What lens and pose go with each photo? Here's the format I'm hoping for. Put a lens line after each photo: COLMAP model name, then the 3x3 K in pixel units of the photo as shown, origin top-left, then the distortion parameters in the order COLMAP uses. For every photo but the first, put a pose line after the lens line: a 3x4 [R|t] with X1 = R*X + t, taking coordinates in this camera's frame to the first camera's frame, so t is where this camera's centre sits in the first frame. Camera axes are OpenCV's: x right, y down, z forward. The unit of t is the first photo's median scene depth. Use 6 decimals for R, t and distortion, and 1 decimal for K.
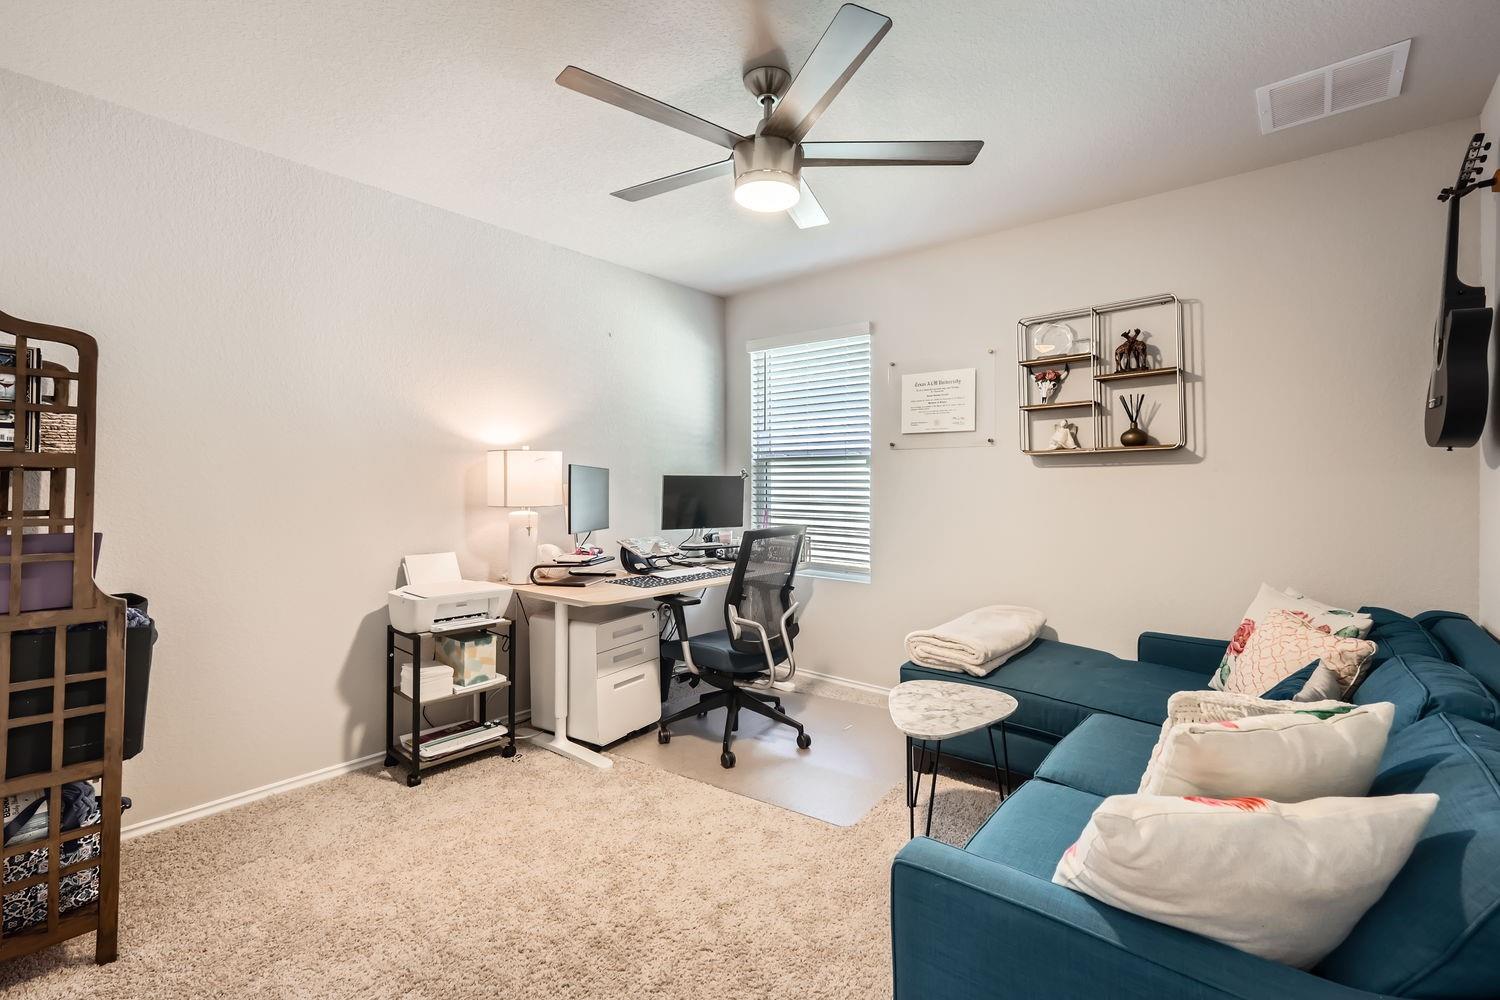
lens RADIAL K [[673.4, 0, 738.3], [0, 673.4, 483.5], [0, 0, 1]] dist [0.000160, 0.000006]
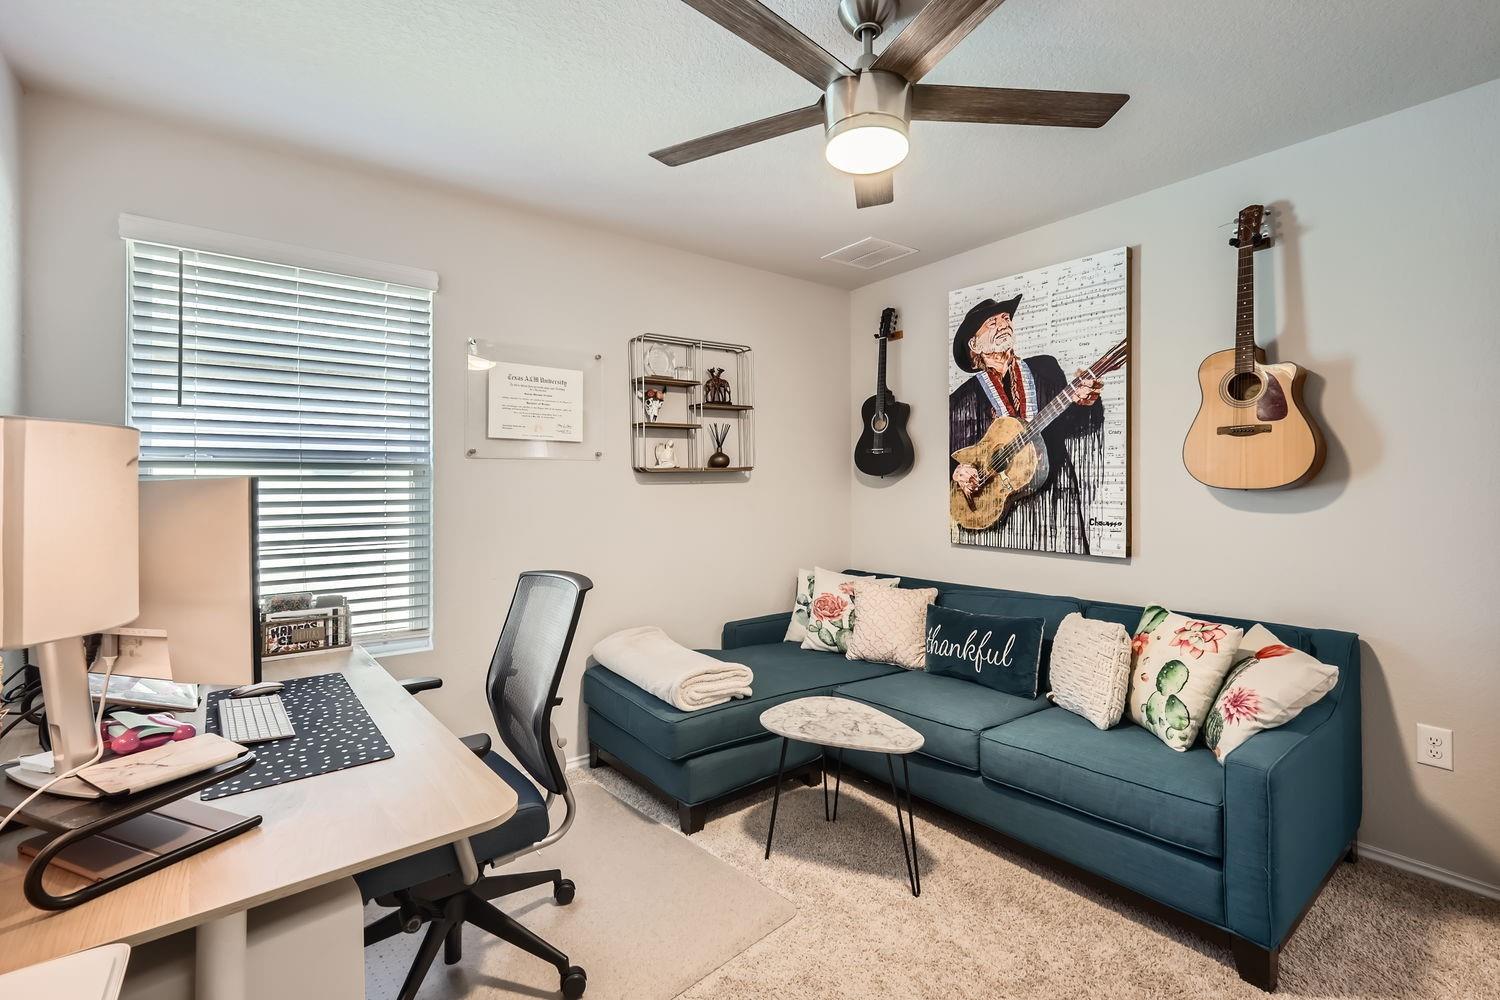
lens RADIAL K [[673.4, 0, 738.3], [0, 673.4, 483.5], [0, 0, 1]] dist [0.000160, 0.000006]
pose [[0.189580, -0.003497, 0.981859, -0.541603], [0.006656, 0.999975, 0.002277, -0.027909], [-0.981843, 0.006103, 0.189598, 0.710088]]
